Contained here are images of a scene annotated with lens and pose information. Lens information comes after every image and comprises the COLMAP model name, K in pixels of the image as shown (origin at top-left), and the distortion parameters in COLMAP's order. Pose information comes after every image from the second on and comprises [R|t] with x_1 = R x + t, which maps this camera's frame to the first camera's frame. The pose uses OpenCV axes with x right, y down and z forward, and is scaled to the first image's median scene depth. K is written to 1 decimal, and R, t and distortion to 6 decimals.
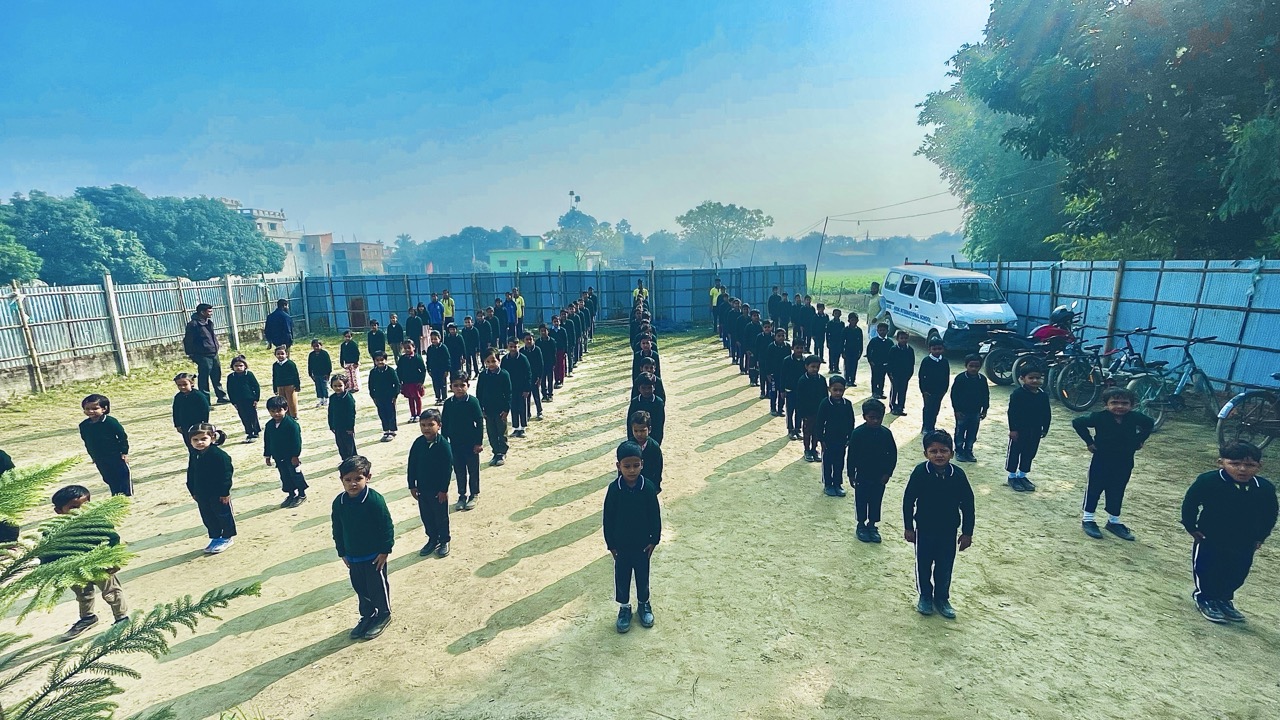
lens RADIAL K [[520.7, 0, 640.1], [0, 520.7, 357.5], [0, 0, 1]] dist [-0.003550, -0.000268]
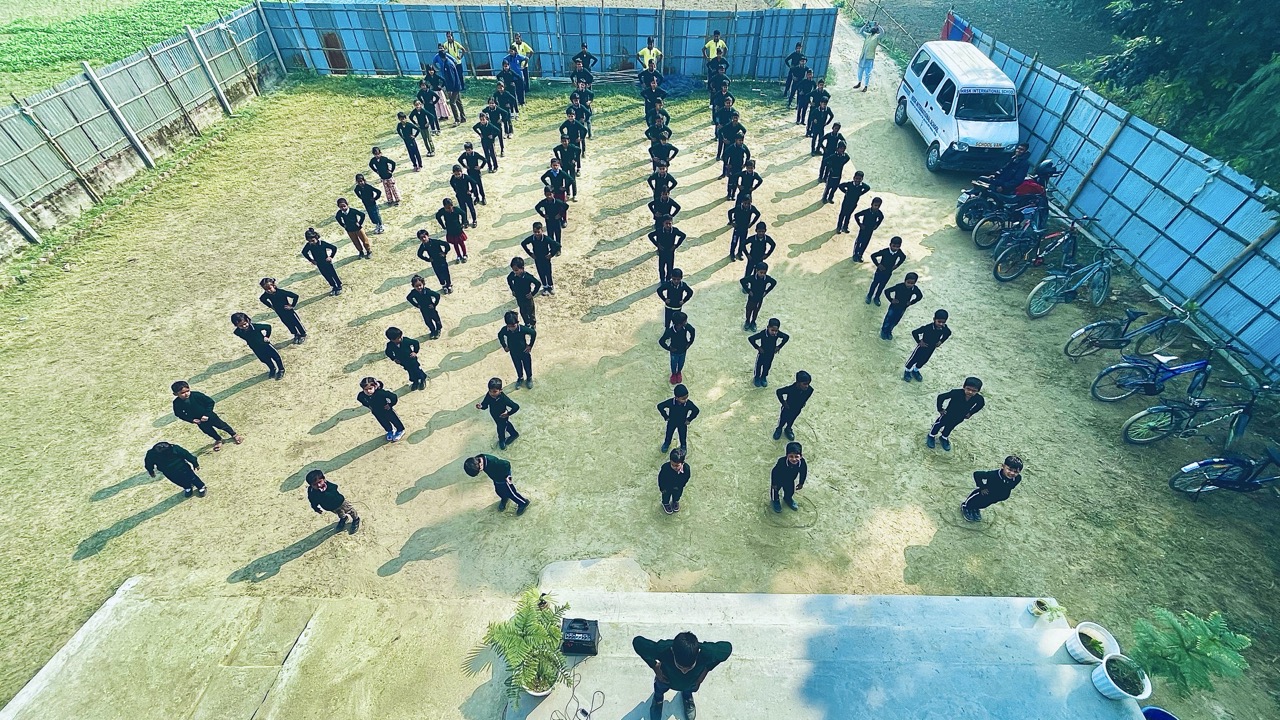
lens RADIAL K [[520.7, 0, 639.9], [0, 520.7, 364.2], [0, 0, 1]] dist [-0.003550, -0.000268]
pose [[0.999642, 0.018254, 0.019554, -0.032371], [-0.026182, 0.817490, 0.575347, -0.283721], [-0.005483, -0.575653, 0.817676, -0.086476]]
